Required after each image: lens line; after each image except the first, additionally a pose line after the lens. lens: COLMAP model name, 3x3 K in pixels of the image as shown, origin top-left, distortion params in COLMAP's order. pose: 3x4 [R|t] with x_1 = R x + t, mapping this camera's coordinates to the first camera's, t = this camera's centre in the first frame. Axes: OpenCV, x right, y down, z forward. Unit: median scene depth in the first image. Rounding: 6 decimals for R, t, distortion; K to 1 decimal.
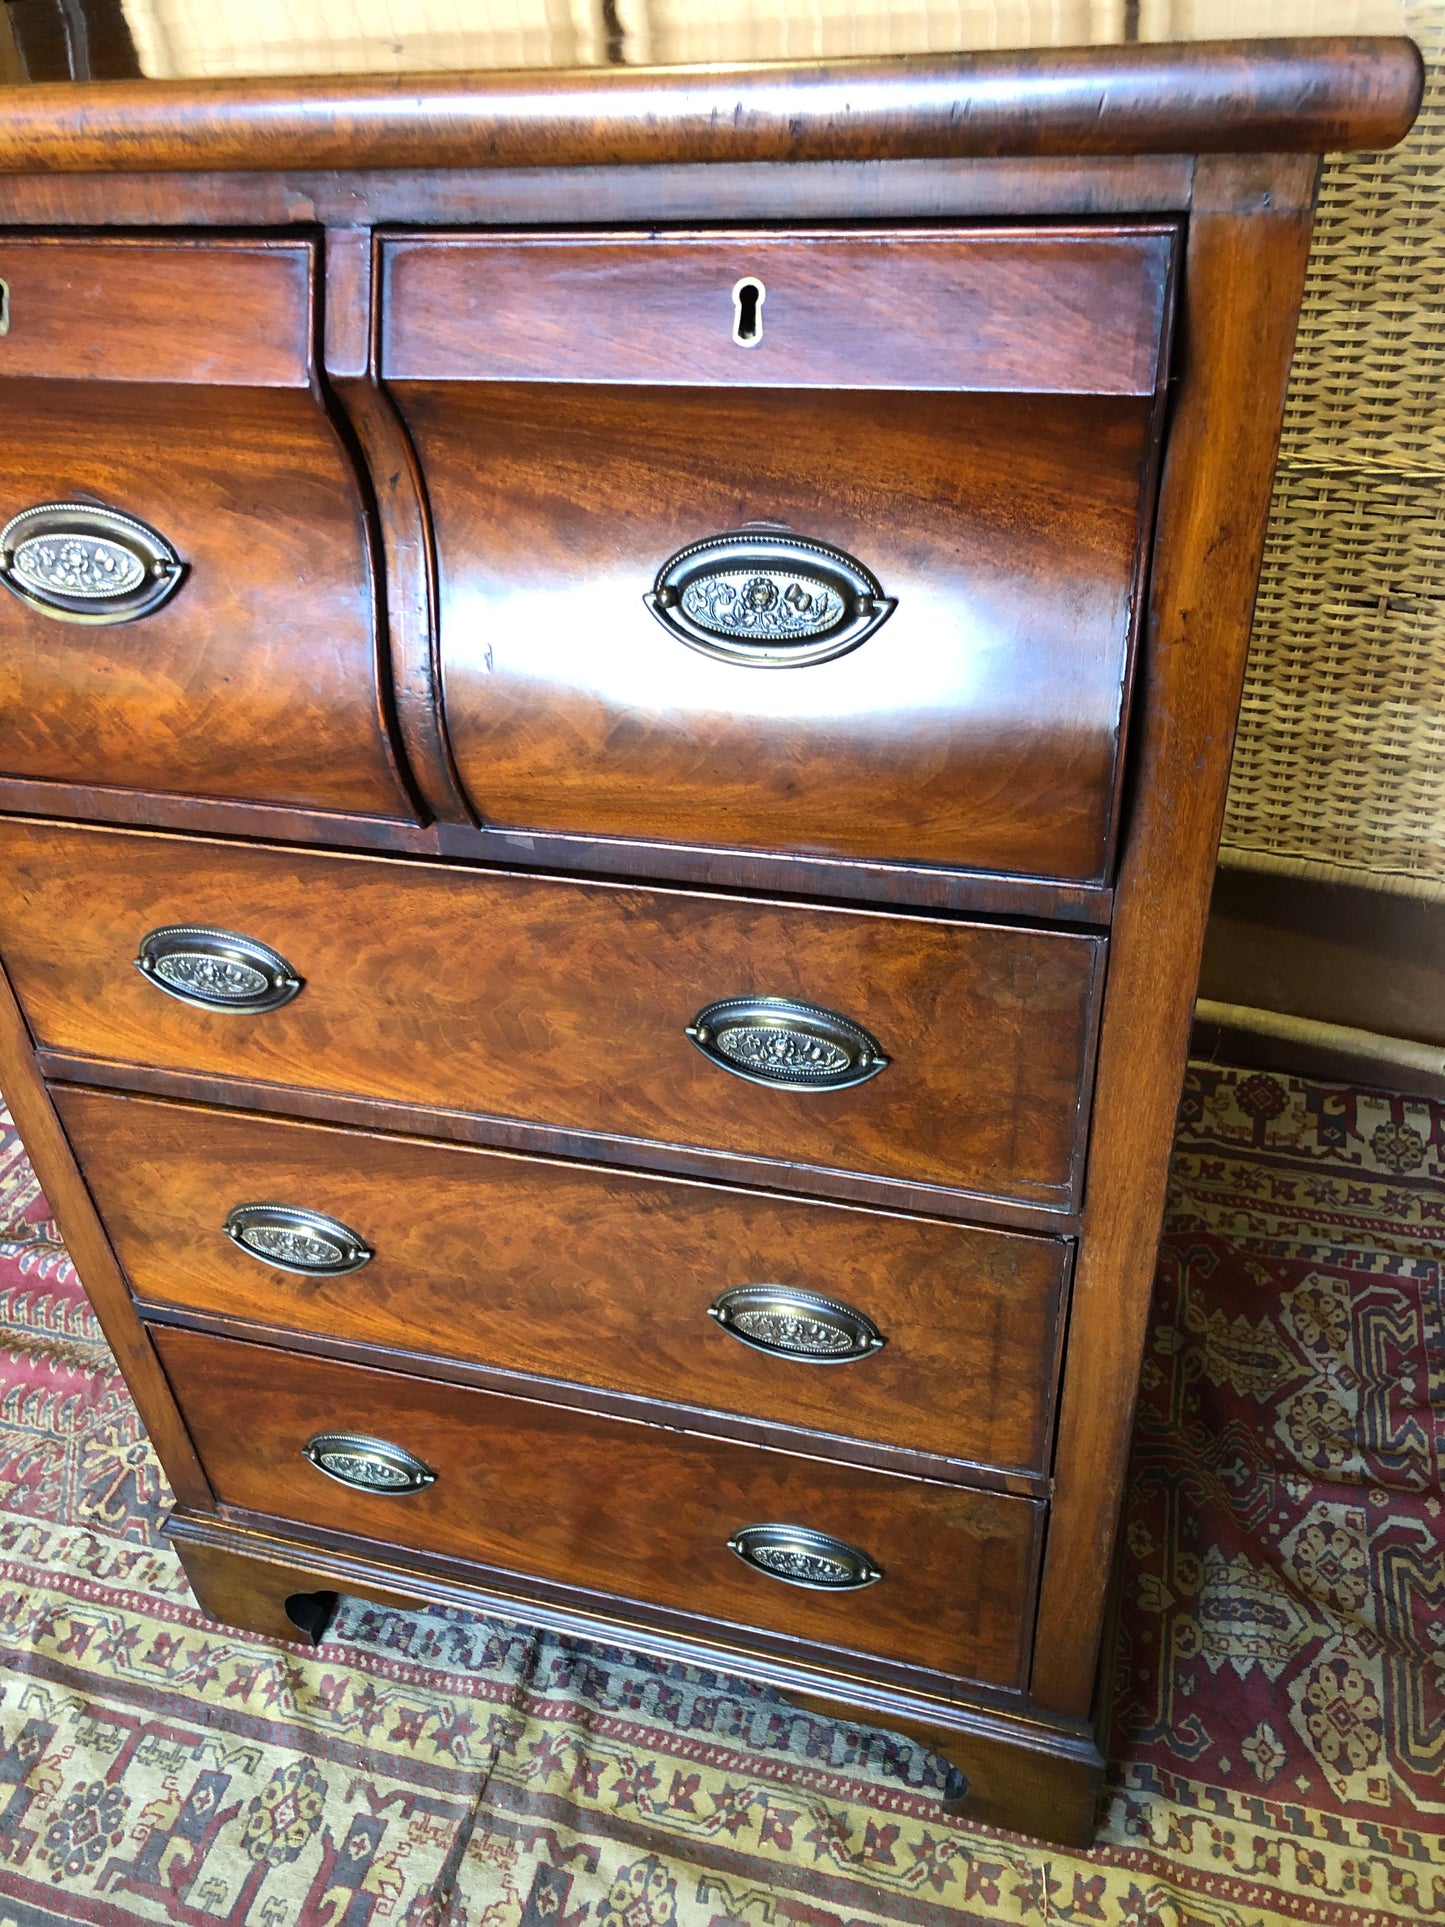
lens RADIAL K [[1578.4, 0, 711.3], [0, 1578.4, 948.2], [0, 0, 1]] dist [0.010771, 0.011983]
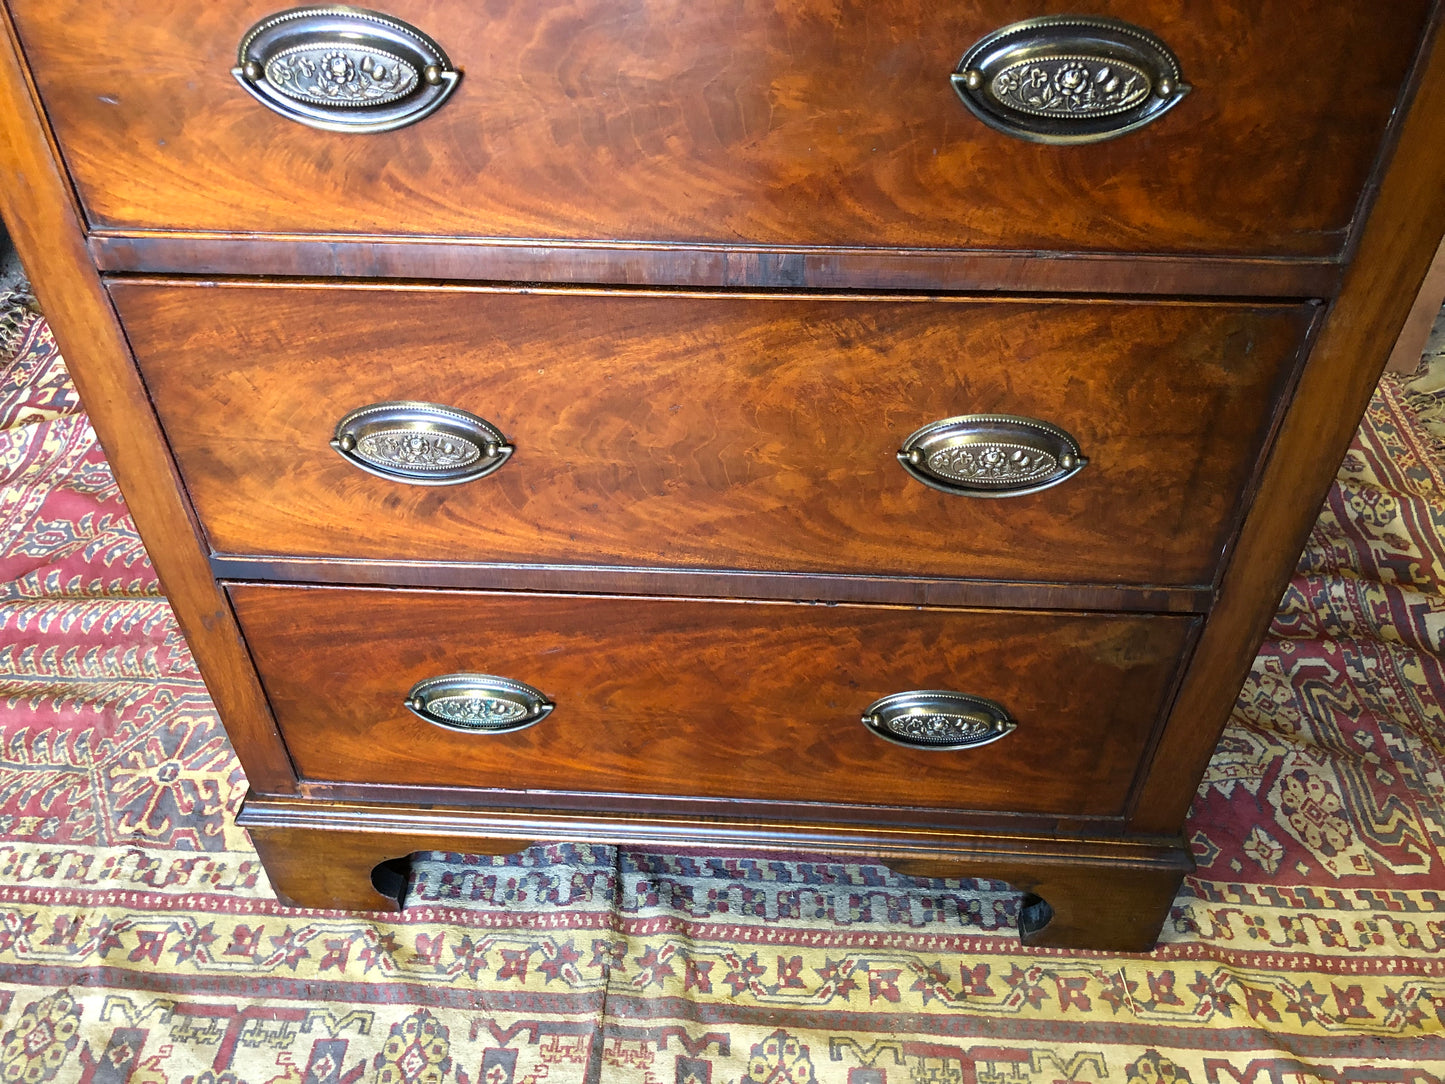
lens RADIAL K [[1195.5, 0, 718.1], [0, 1195.5, 526.2], [0, 0, 1]] dist [-0.022154, 0.070981]
pose [[0.973226, -0.103008, 0.205474, -0.191121], [0.084319, 0.991633, 0.097749, 0.140973], [-0.213824, -0.077807, 0.973769, 0.232358]]
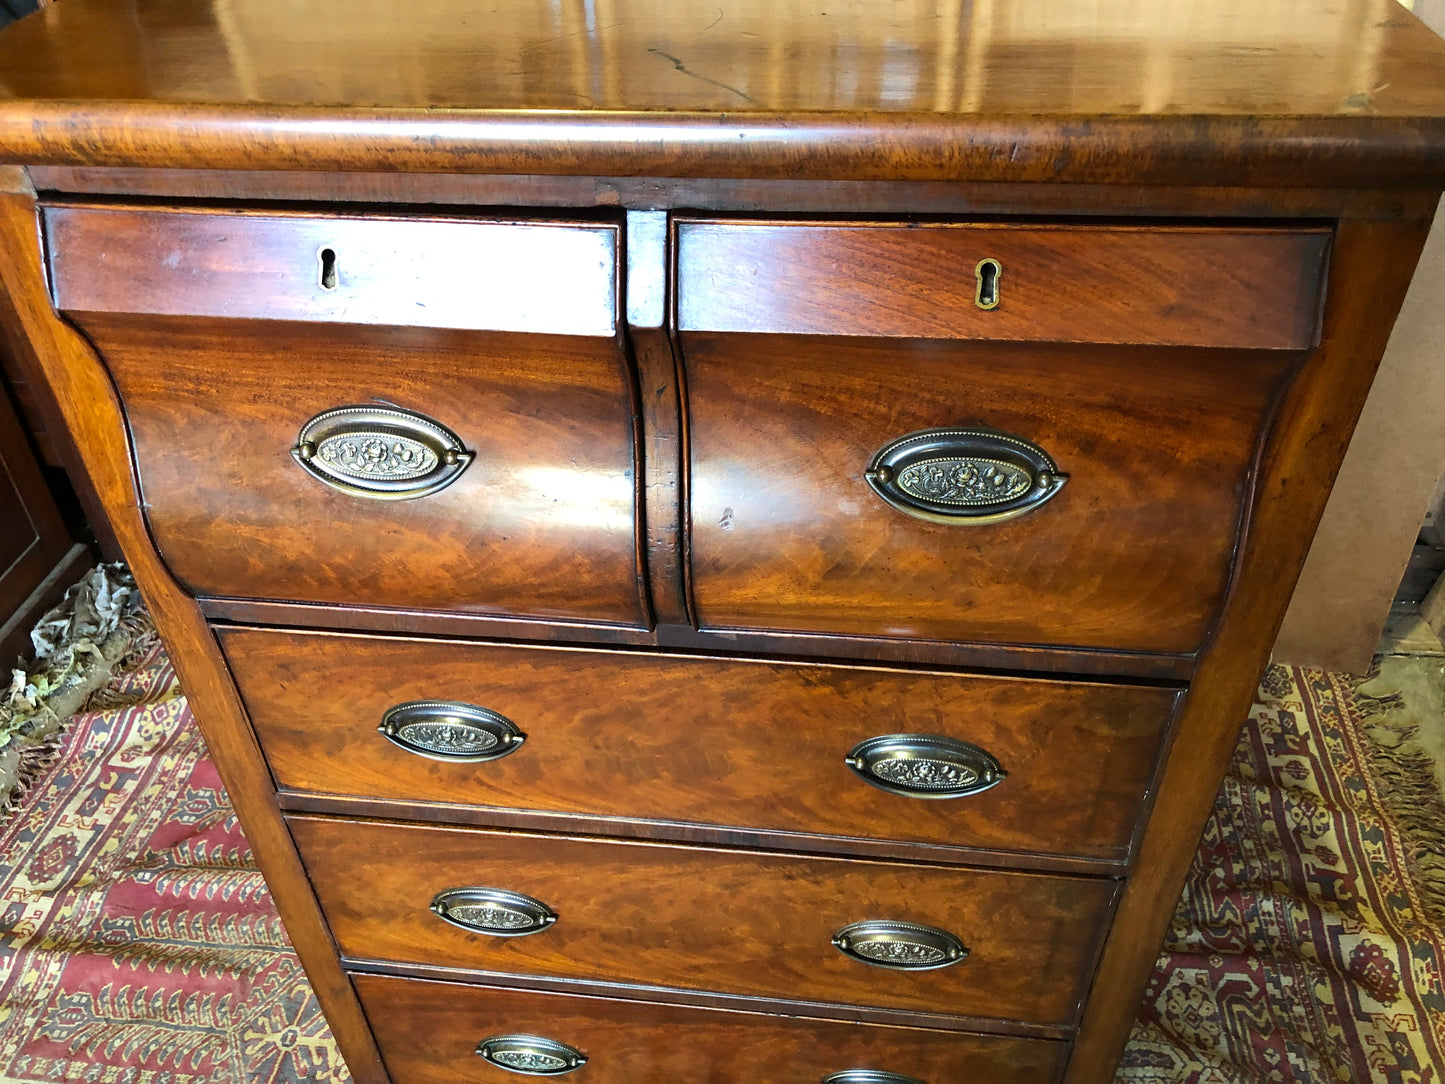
lens RADIAL K [[1183.6, 0, 715.9], [0, 1183.6, 546.4], [0, 0, 1]] dist [0.010771, 0.011983]
pose [[0.986781, -0.072279, 0.145047, -0.159840], [0.065461, 0.996538, 0.051246, -0.115426], [-0.148249, -0.041073, 0.988097, 0.032672]]
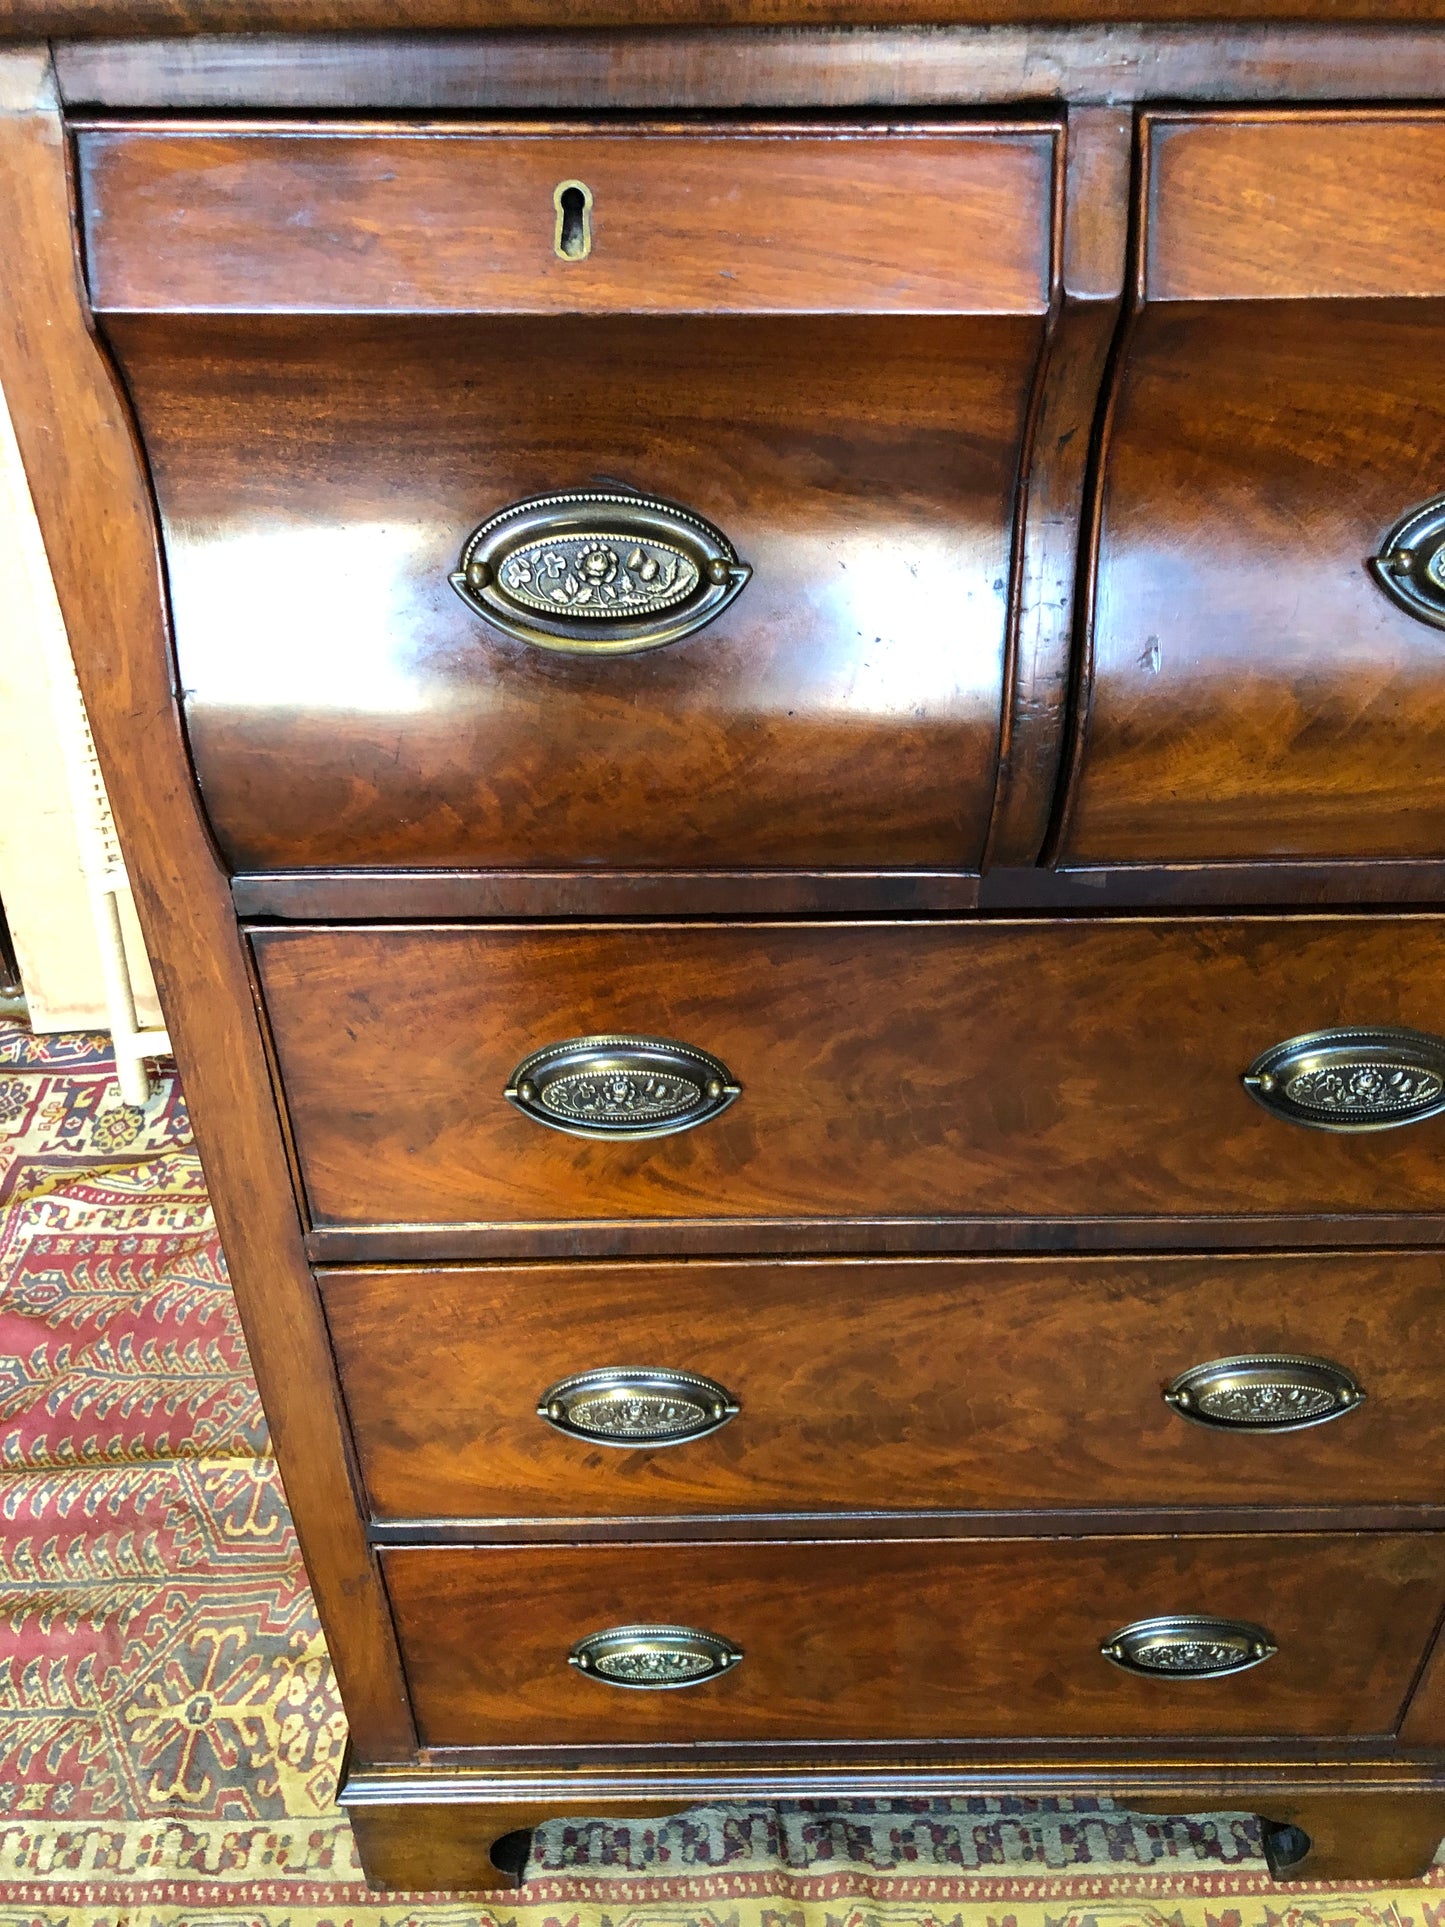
lens RADIAL K [[1582.0, 0, 734.9], [0, 1582.0, 963.7], [0, 0, 1]] dist [0.018729, -0.011252]
pose [[0.956012, -0.119669, 0.267808, -0.321084], [0.125260, 0.992117, -0.003826, -0.026773], [-0.265239, 0.037203, 0.963465, 0.149241]]
